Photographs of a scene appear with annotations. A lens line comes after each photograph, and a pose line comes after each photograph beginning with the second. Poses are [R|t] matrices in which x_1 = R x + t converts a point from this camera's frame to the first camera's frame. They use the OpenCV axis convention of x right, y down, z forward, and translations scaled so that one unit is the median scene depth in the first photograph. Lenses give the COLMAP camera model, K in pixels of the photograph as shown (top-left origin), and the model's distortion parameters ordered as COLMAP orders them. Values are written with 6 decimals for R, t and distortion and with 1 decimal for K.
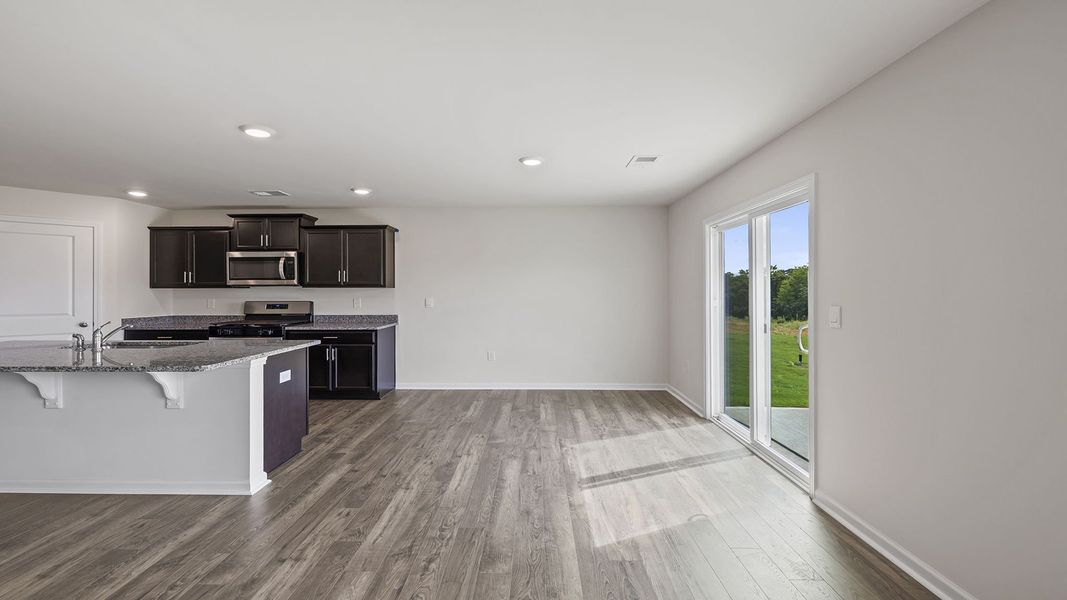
lens RADIAL K [[450.6, 0, 531.3], [0, 450.6, 290.9], [0, 0, 1]] dist [-0.000292, 0.000432]
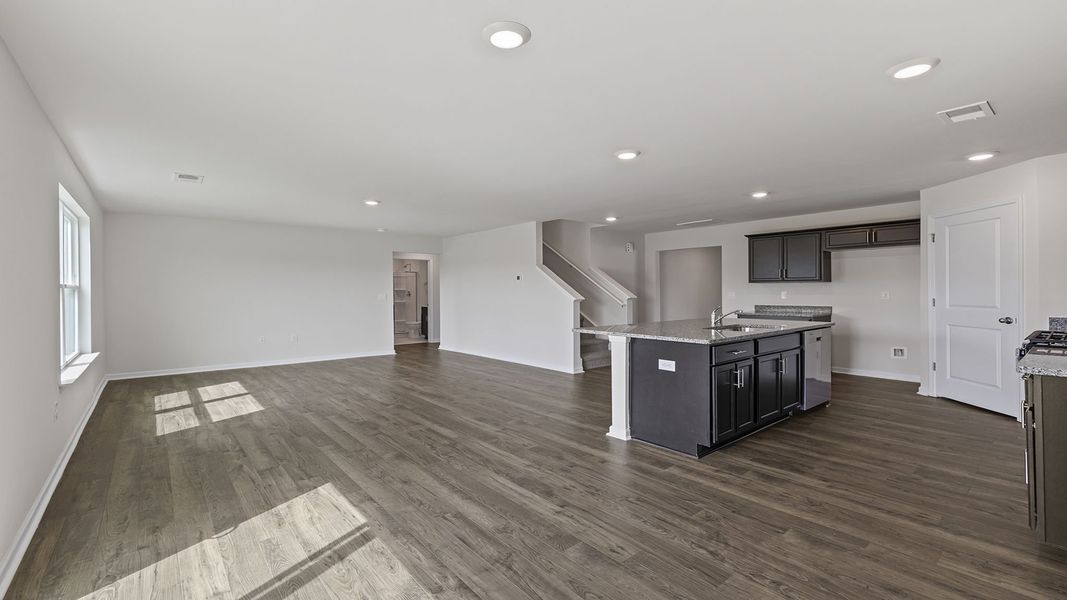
lens RADIAL K [[450.4, 0, 526.8], [0, 450.4, 286.9], [0, 0, 1]] dist [-0.000950, -0.000938]
pose [[-0.757839, 0.001971, -0.652439, 0.416628], [0.008401, 0.999942, -0.006737, 0.012003], [0.652388, -0.010587, -0.757811, 1.732376]]
